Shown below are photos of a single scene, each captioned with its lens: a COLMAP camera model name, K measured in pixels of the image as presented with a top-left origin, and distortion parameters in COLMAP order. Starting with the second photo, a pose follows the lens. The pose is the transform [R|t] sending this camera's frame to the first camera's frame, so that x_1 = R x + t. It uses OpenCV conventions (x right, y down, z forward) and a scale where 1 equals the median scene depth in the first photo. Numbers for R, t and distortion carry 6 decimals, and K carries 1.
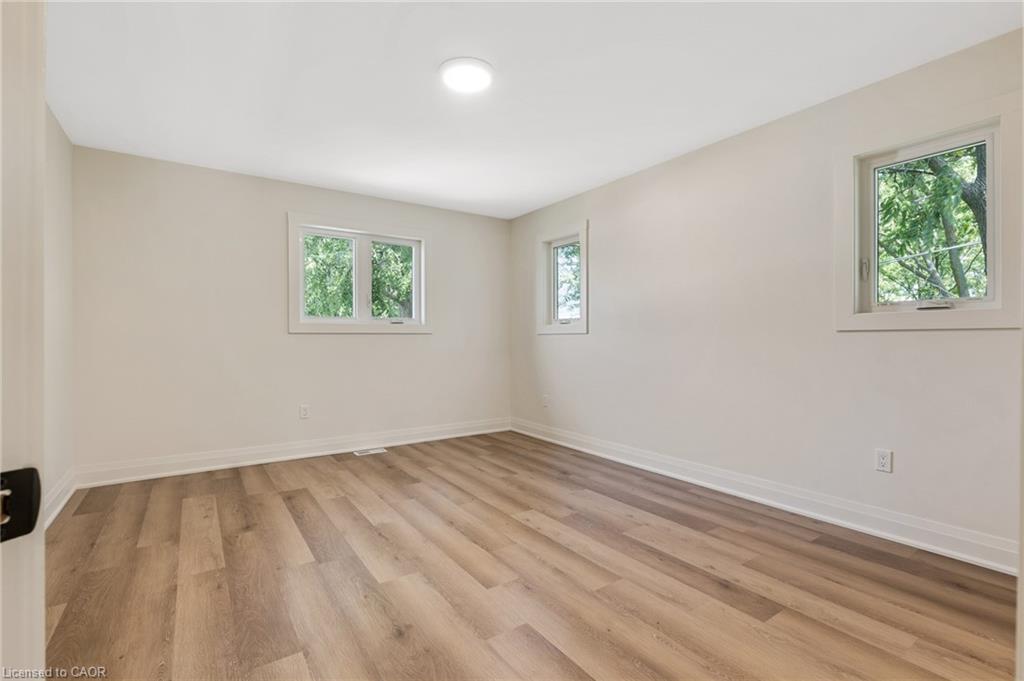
lens RADIAL K [[456.7, 0, 502.5], [0, 456.7, 341.0], [0, 0, 1]] dist [0.001779, 0.000069]
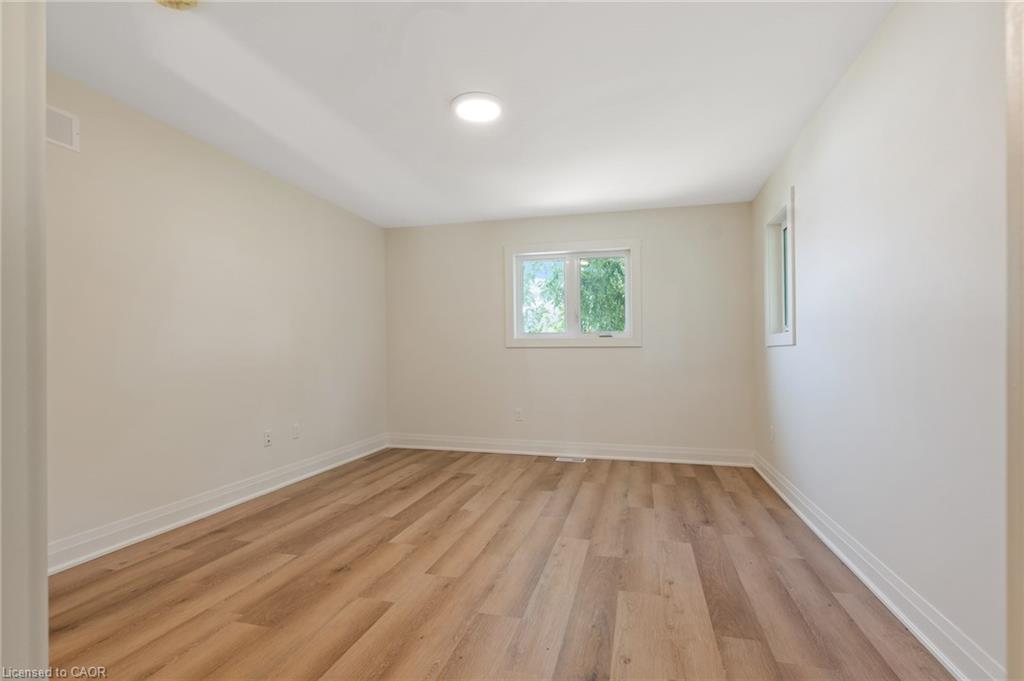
lens RADIAL K [[476.5, 0, 512.4], [0, 476.5, 355.3], [0, 0, 1]] dist [0.015266, -0.000054]
pose [[0.665278, 0.004700, -0.746580, 0.725557], [-0.002898, 0.999989, 0.003713, -0.003257], [0.746590, -0.000306, 0.665285, 0.270224]]
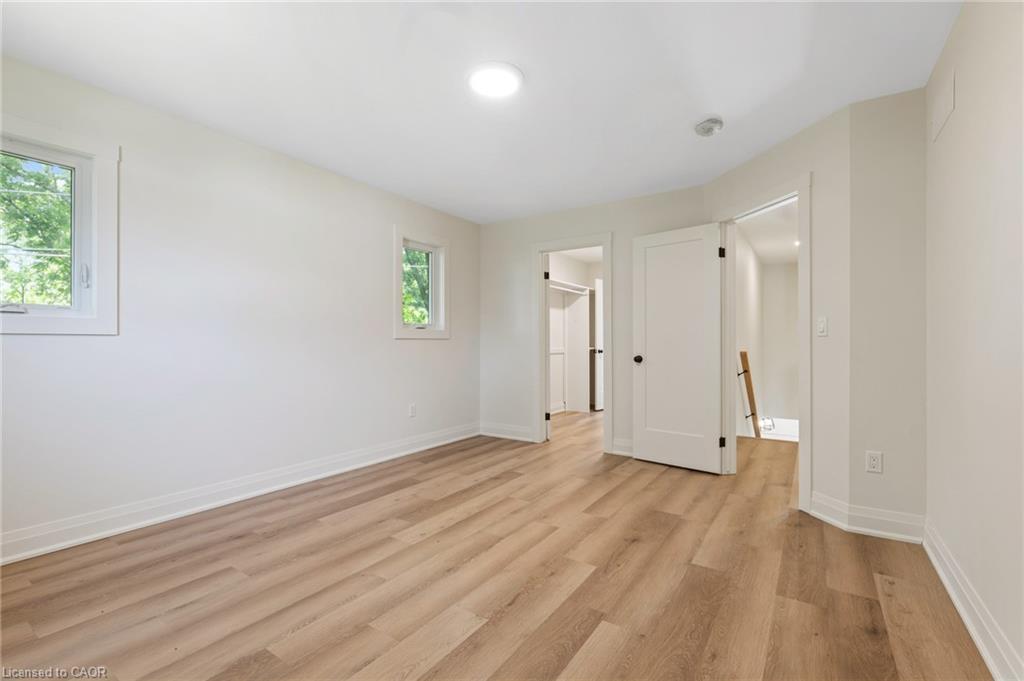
lens RADIAL K [[456.7, 0, 502.5], [0, 456.7, 341.0], [0, 0, 1]] dist [0.001779, 0.000069]
pose [[-0.365096, 0.005153, 0.930956, -0.909152], [0.003629, 0.999985, -0.004112, -0.009105], [-0.930963, 0.001877, -0.365109, 1.206271]]
